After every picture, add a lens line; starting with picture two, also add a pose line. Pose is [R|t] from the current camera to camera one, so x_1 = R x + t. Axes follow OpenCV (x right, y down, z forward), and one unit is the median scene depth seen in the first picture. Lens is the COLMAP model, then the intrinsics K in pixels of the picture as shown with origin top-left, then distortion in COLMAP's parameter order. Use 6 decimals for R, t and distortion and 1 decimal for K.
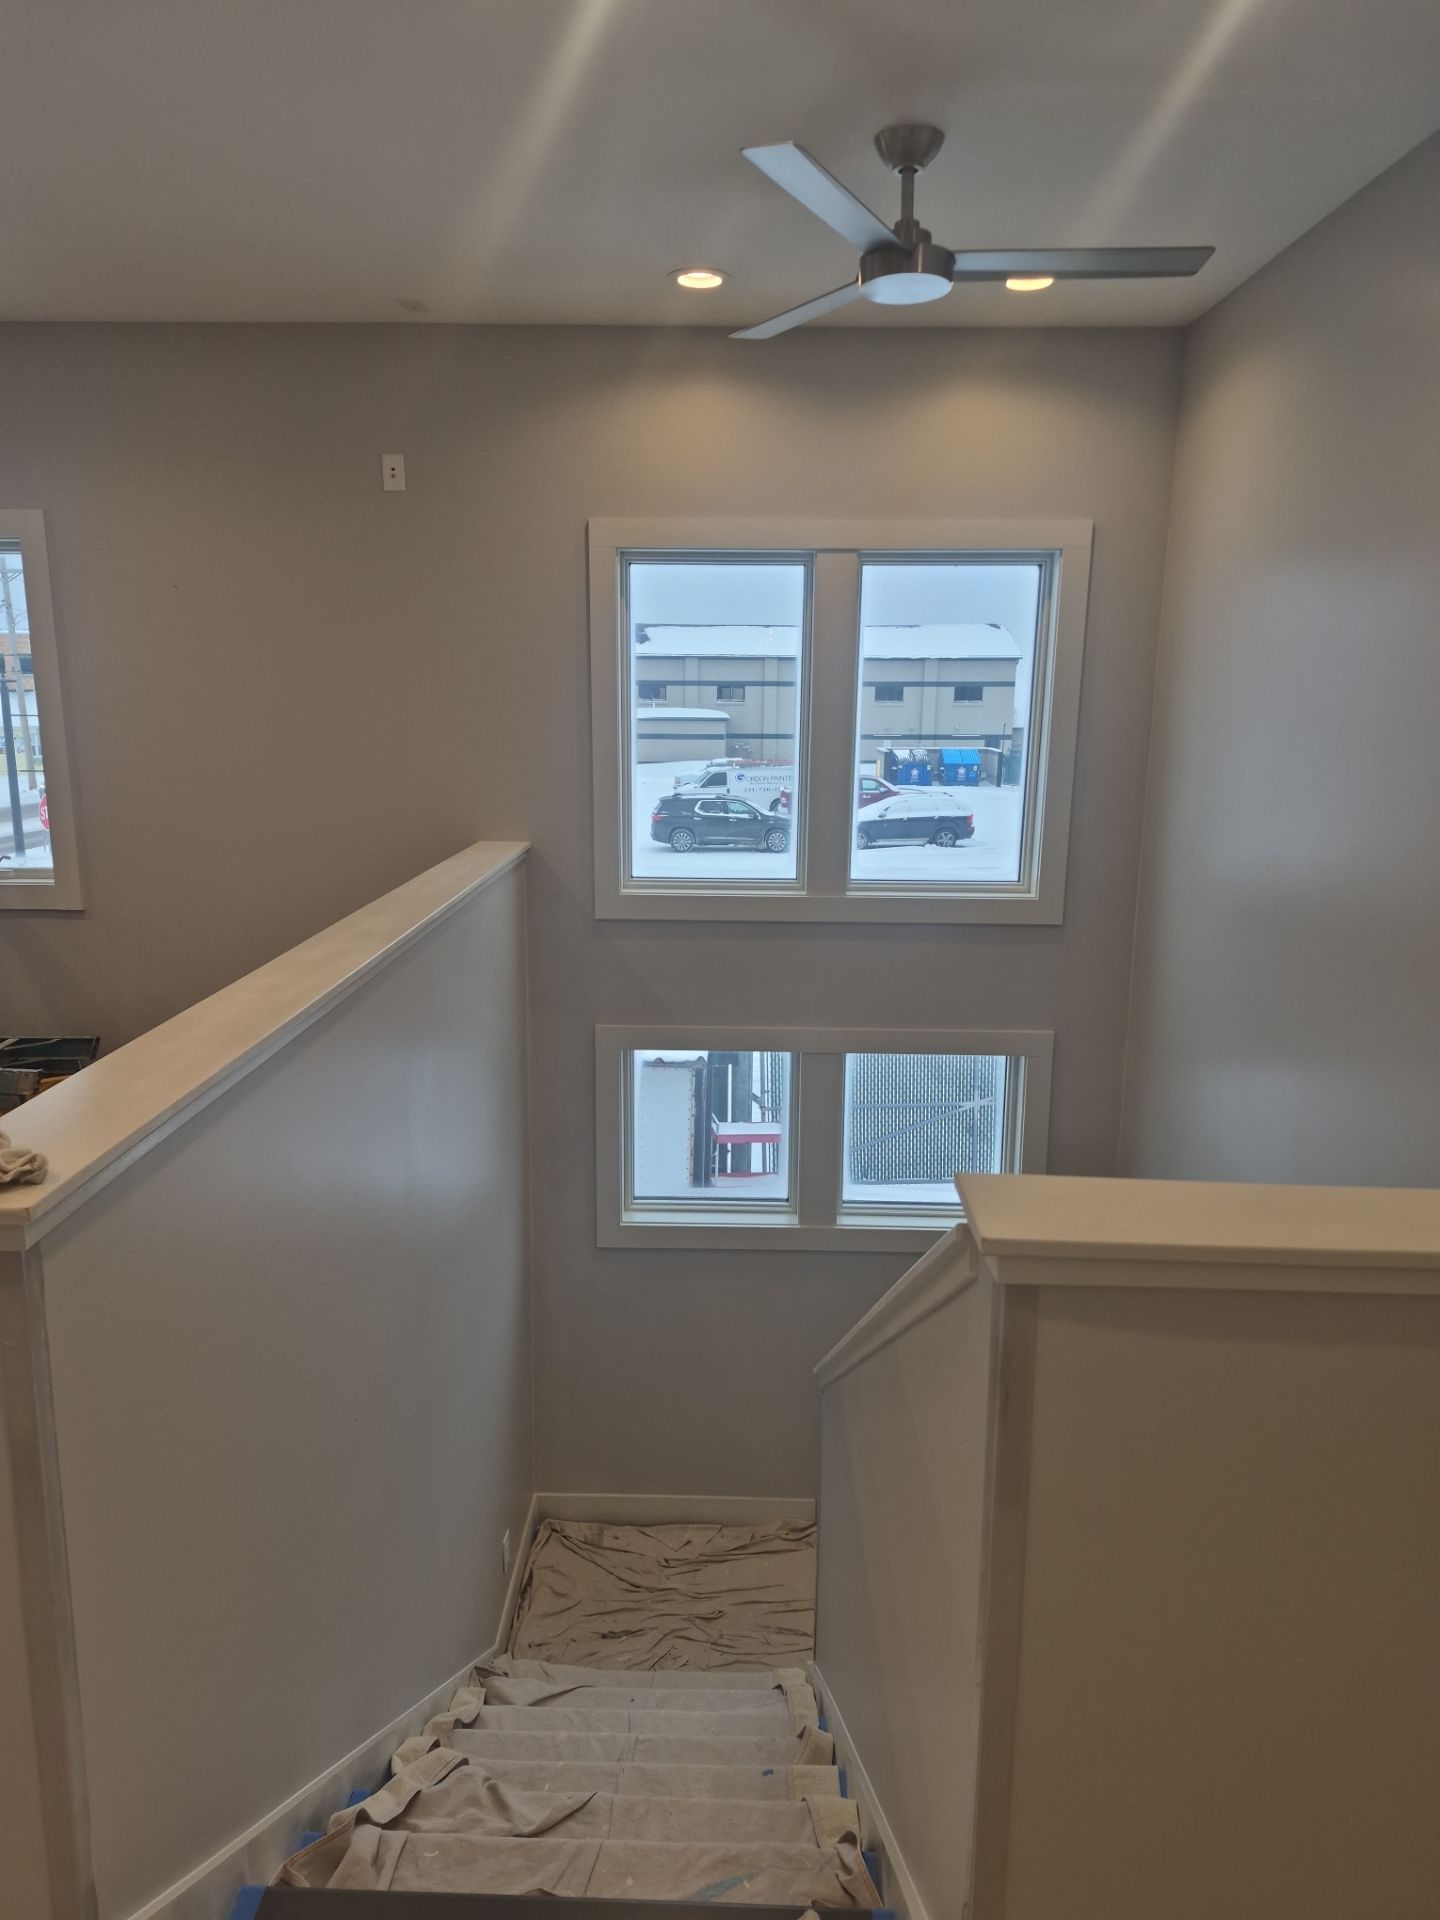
lens RADIAL K [[1085.2, 0, 720.6], [0, 1085.2, 946.5], [0, 0, 1]] dist [0.005242, -0.000938]
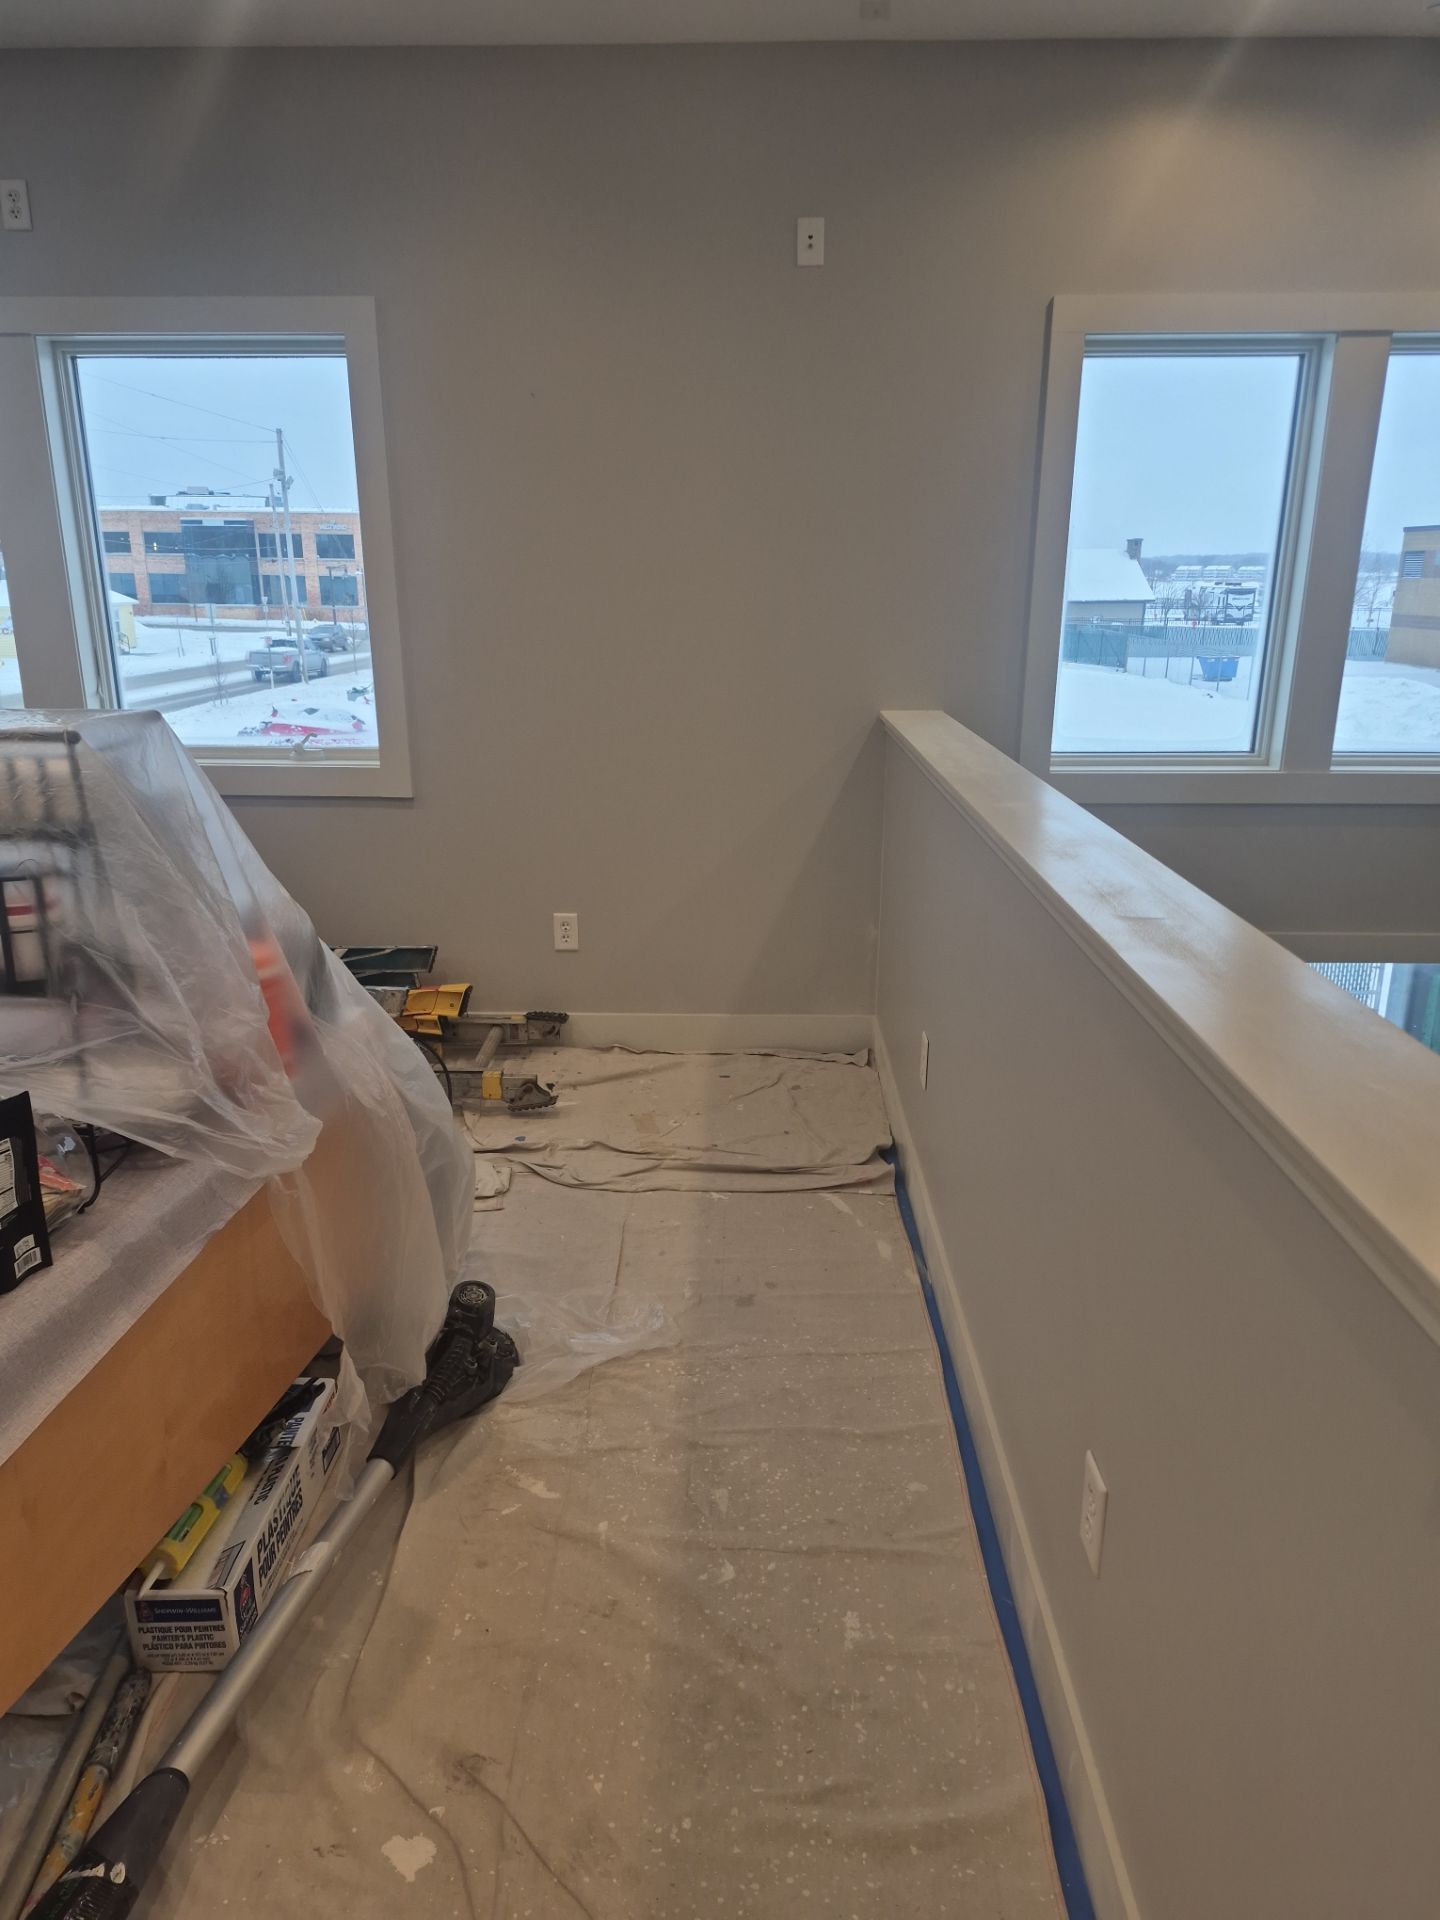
lens RADIAL K [[1259.7, 0, 716.9], [0, 1259.7, 969.1], [0, 0, 1]] dist [0.001926, -0.004342]
pose [[0.999691, -0.005226, -0.024307, -0.330891], [0.007845, 0.994020, 0.108913, -0.005545], [0.023593, -0.109070, 0.993754, 0.018813]]
